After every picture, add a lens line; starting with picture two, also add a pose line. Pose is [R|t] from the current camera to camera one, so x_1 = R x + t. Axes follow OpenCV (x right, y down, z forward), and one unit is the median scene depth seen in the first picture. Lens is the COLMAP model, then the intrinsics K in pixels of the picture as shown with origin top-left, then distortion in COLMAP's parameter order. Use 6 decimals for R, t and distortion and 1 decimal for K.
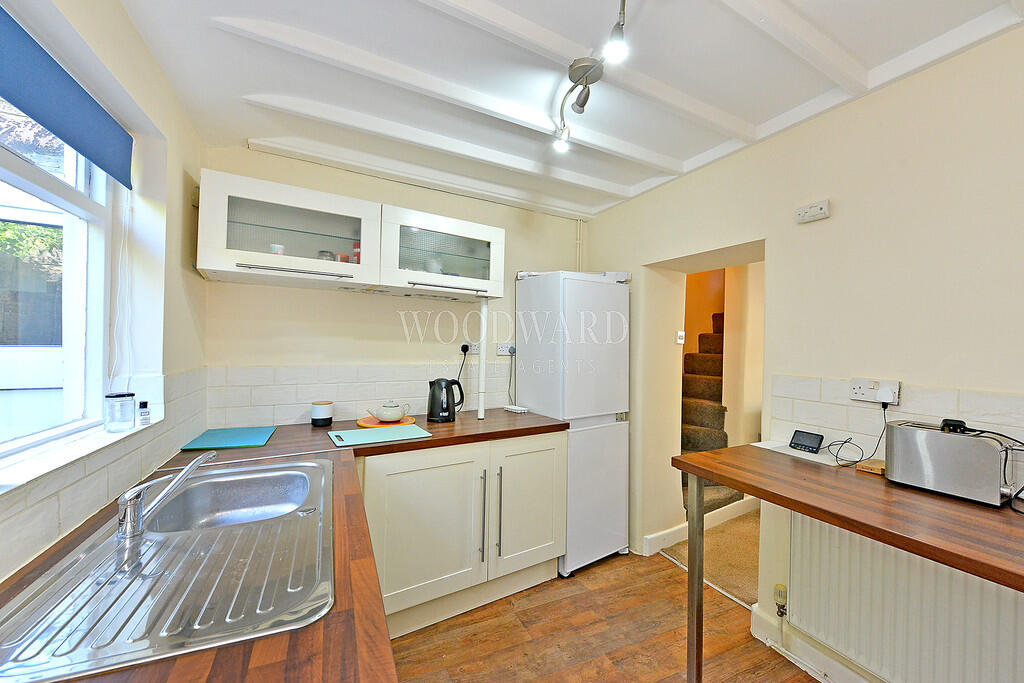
lens RADIAL K [[413.2, 0, 511.9], [0, 413.2, 338.6], [0, 0, 1]] dist [-0.000736, -0.000080]
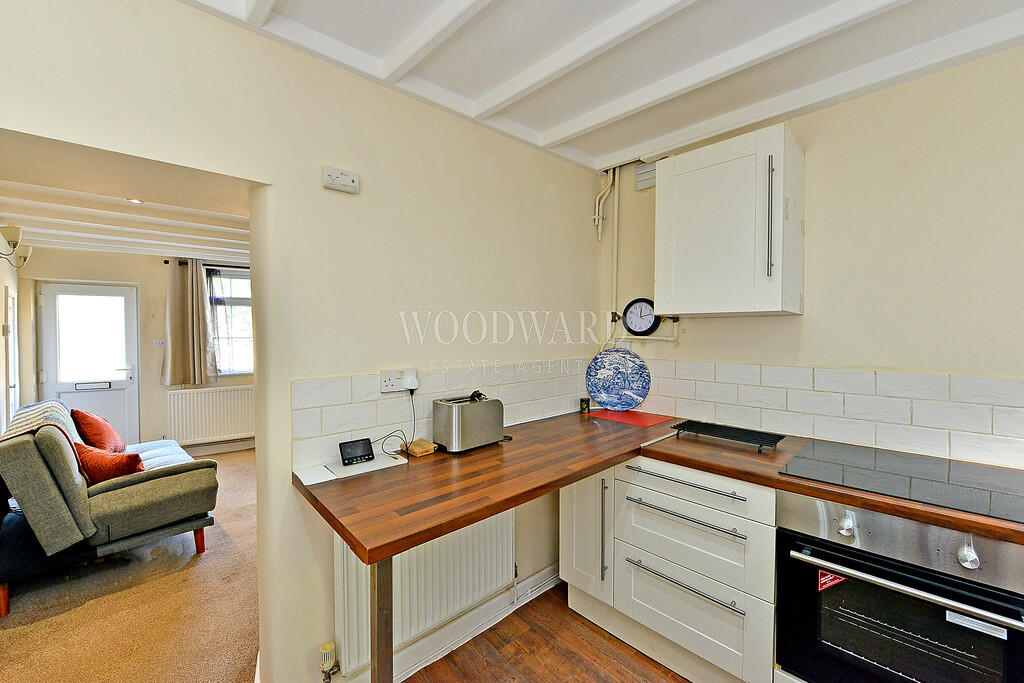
lens RADIAL K [[413.2, 0, 511.9], [0, 413.2, 338.6], [0, 0, 1]] dist [-0.000736, -0.000080]
pose [[-0.270807, -0.019056, 0.962445, -0.205173], [0.005015, 0.999763, 0.021206, 0.000141], [-0.962621, 0.010569, -0.270647, 1.014217]]
